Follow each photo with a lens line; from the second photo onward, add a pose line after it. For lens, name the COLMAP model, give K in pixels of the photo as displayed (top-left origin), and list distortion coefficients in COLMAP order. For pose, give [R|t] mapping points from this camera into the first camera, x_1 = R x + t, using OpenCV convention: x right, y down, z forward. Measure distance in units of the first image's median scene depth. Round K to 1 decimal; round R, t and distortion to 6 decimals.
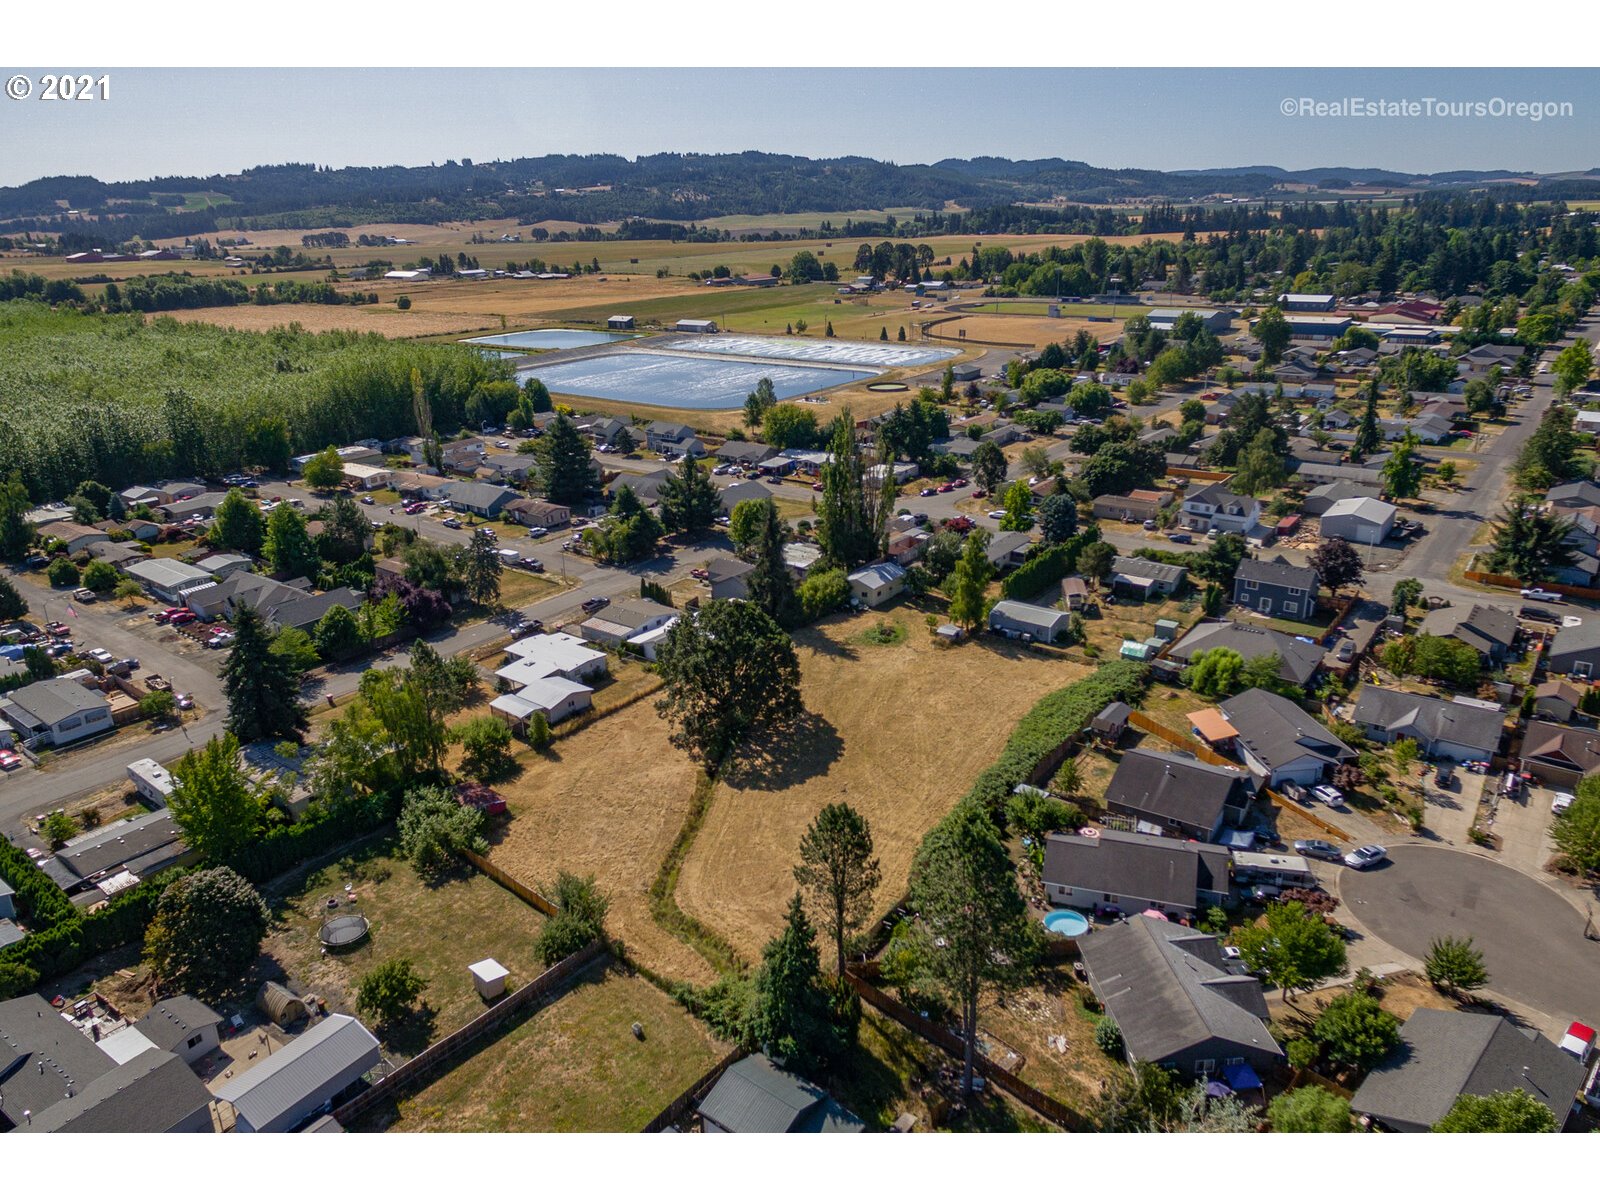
lens RADIAL K [[1060.6, 0, 800.0], [0, 1060.6, 600.0], [0, 0, 1]] dist [-0.000315, 0.001452]
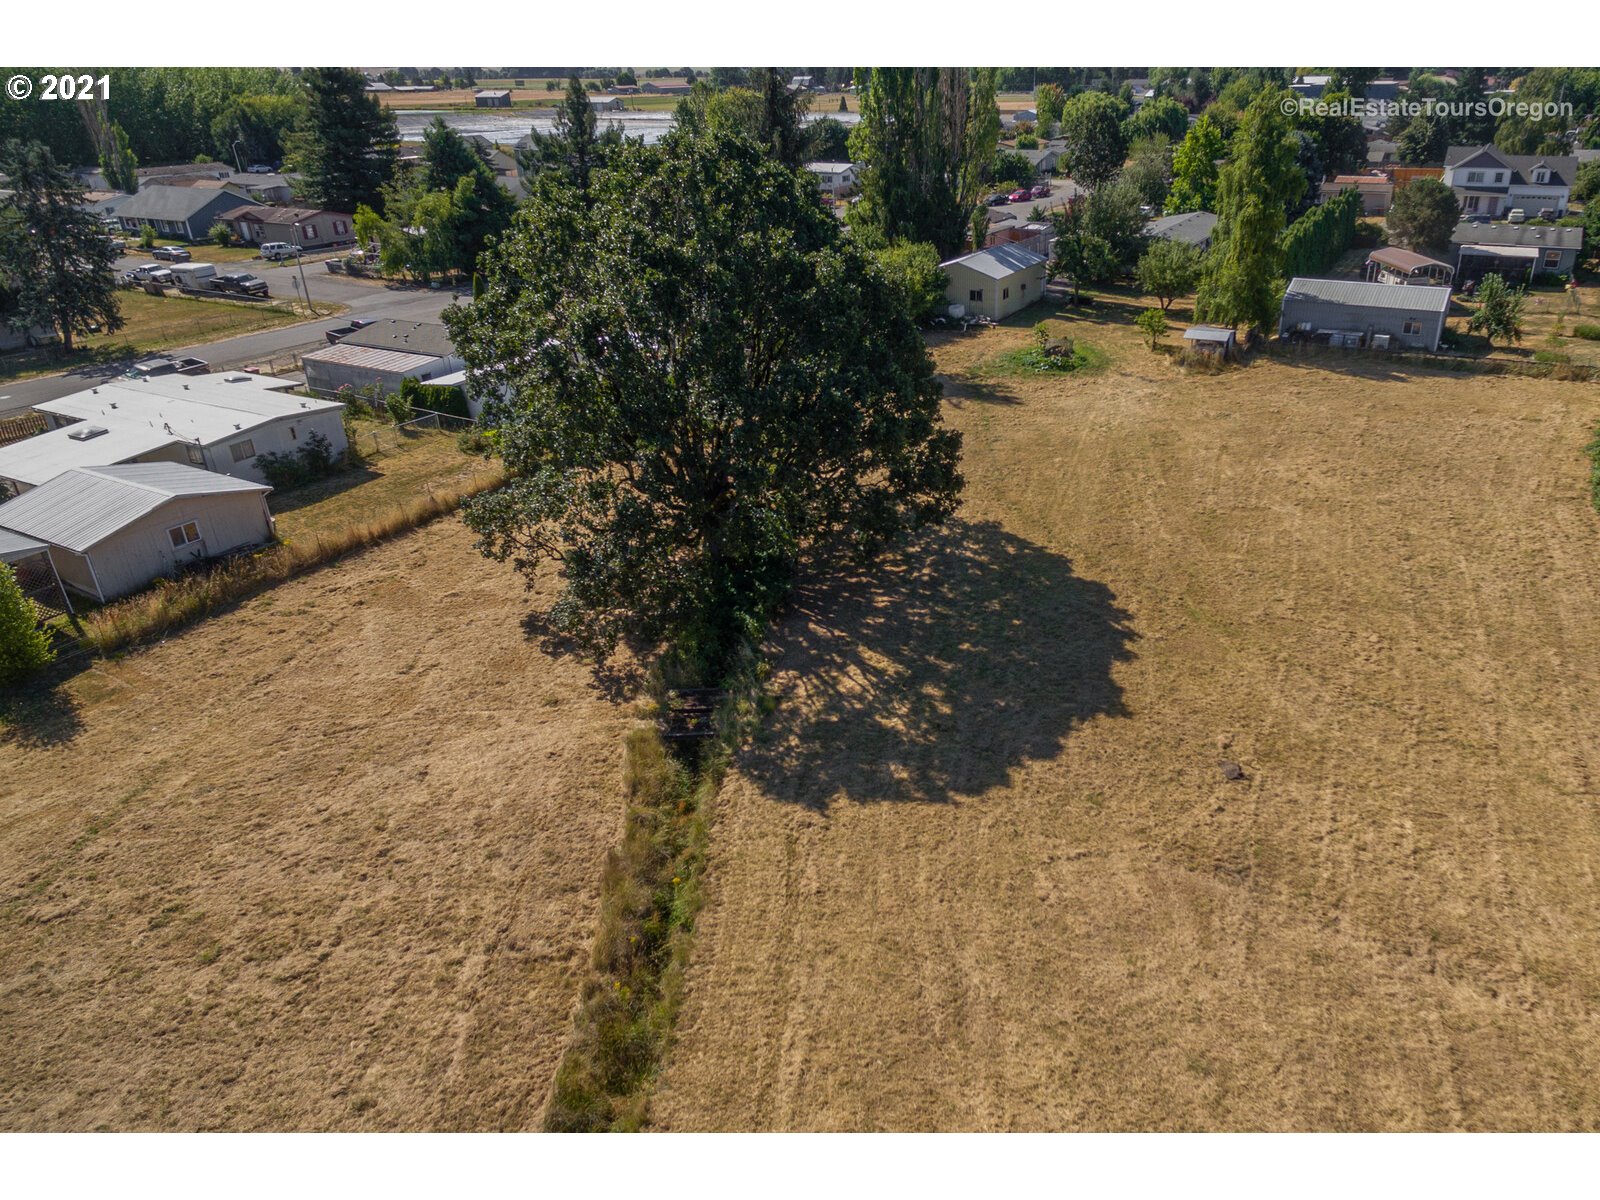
lens RADIAL K [[1063.2, 0, 924.4], [0, 1063.2, 598.5], [0, 0, 1]] dist [-0.006289, -0.001647]
pose [[0.983828, -0.068074, 0.165675, -0.053336], [0.049661, 0.992370, 0.112852, 0.081623], [-0.172093, -0.102799, 0.979702, 0.590199]]
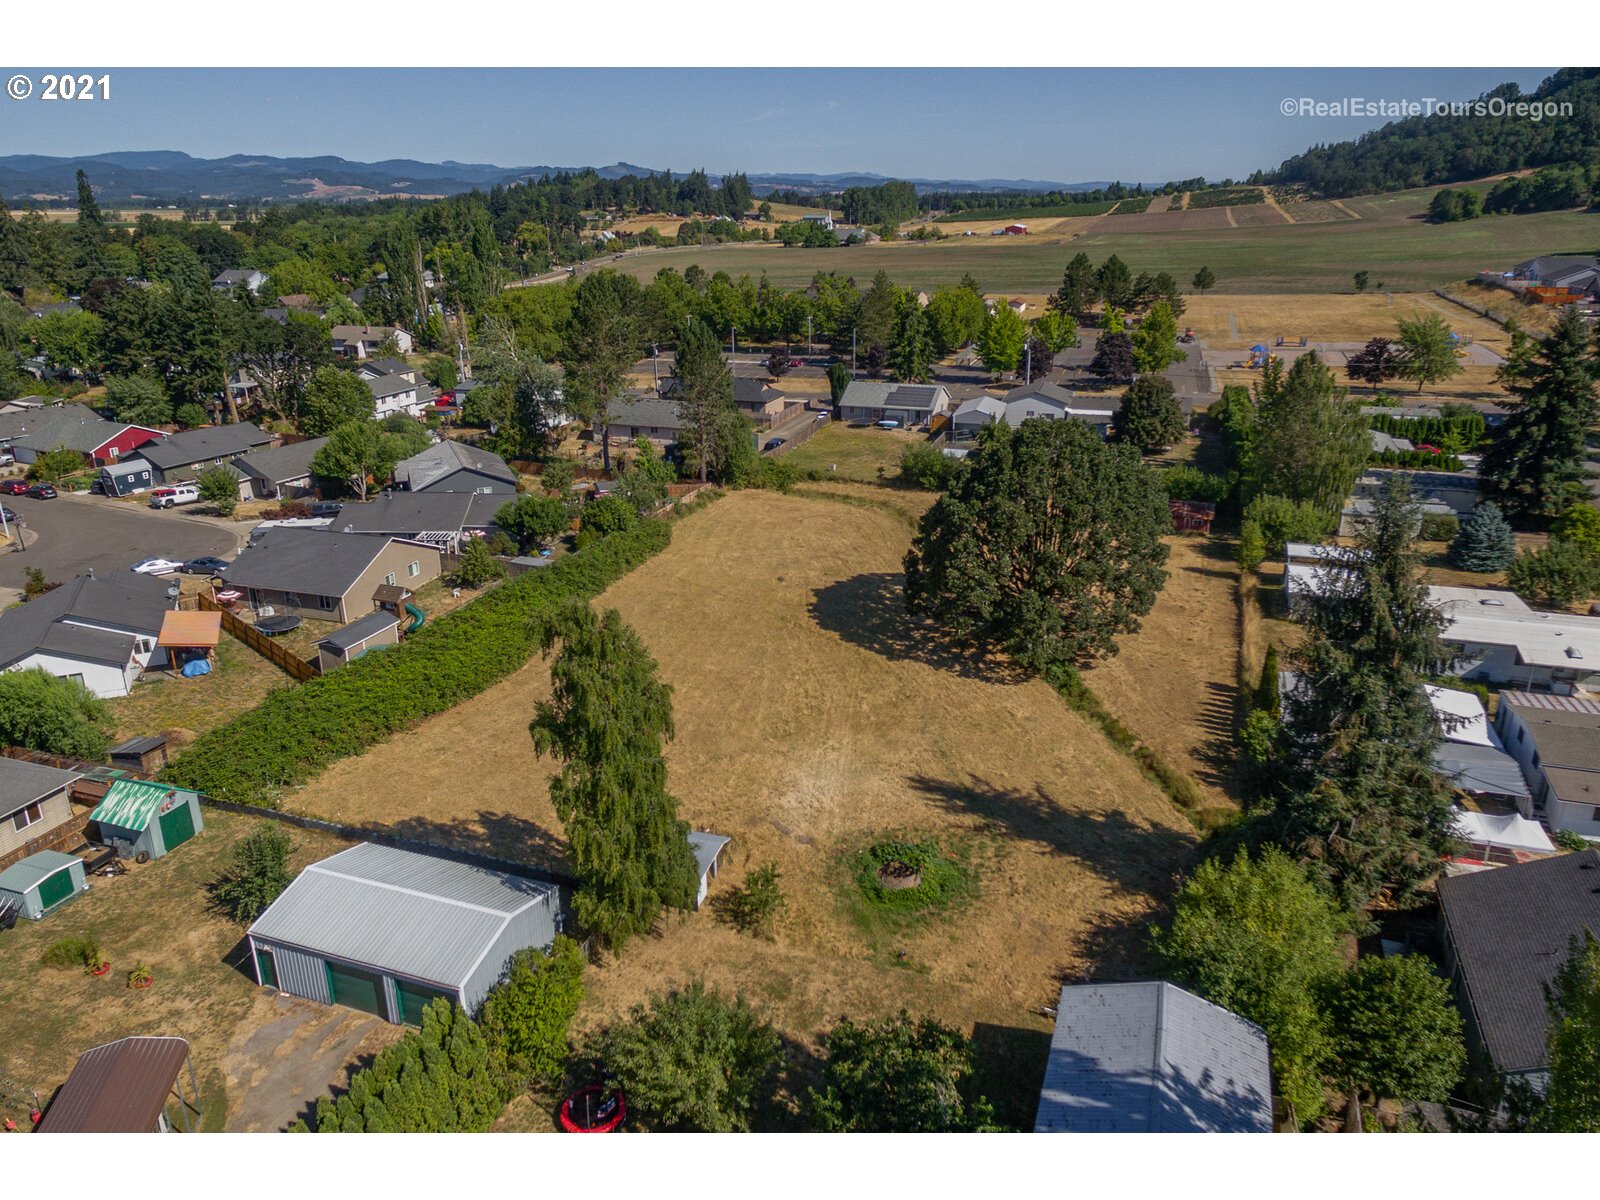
lens RADIAL K [[1095.9, 0, 800.0], [0, 1095.9, 600.0], [0, 0, 1]] dist [0.000205, -0.001524]
pose [[-0.938254, 0.137095, -0.317624, 0.221279], [-0.098411, 0.774424, 0.624966, -0.248330], [0.331656, 0.617635, -0.713114, 1.227647]]
